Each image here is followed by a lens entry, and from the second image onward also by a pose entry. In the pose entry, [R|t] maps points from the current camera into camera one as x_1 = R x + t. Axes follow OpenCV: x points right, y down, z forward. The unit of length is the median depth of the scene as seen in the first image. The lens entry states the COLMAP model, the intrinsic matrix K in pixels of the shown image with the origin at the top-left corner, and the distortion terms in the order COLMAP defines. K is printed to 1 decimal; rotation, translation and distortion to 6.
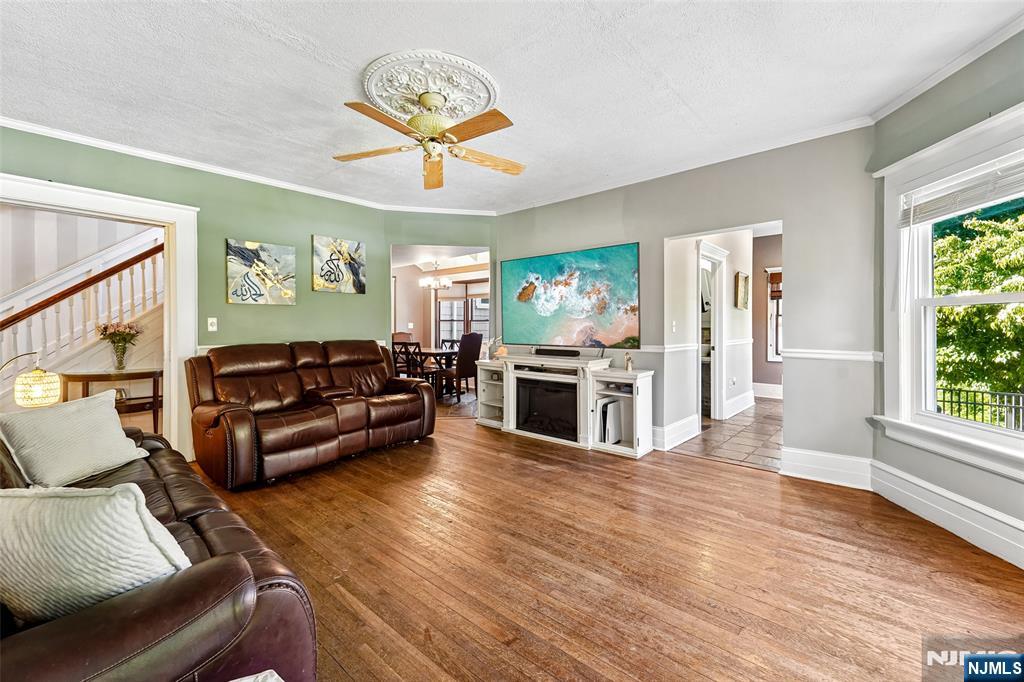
lens RADIAL K [[427.3, 0, 512.7], [0, 427.3, 330.9], [0, 0, 1]] dist [0.001499, -0.000361]
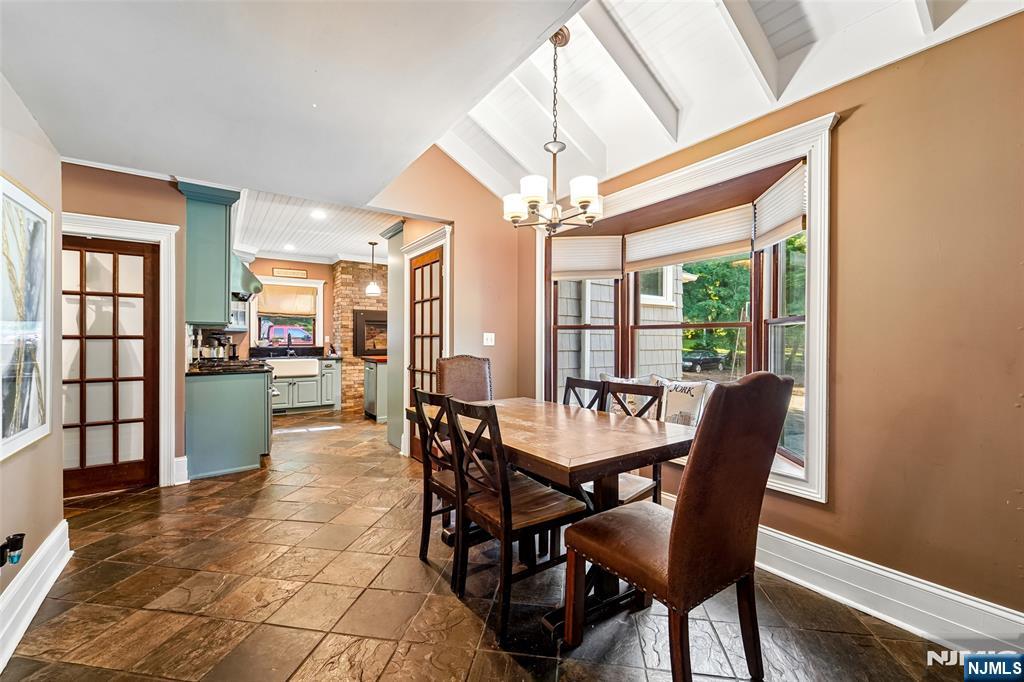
lens RADIAL K [[427.3, 0, 511.8], [0, 427.3, 342.4], [0, 0, 1]] dist [0.001499, -0.000361]
pose [[0.974301, 0.004140, -0.225211, -0.073739], [-0.006368, 0.999938, -0.009170, -0.003210], [0.225159, 0.010368, 0.974267, 0.366282]]
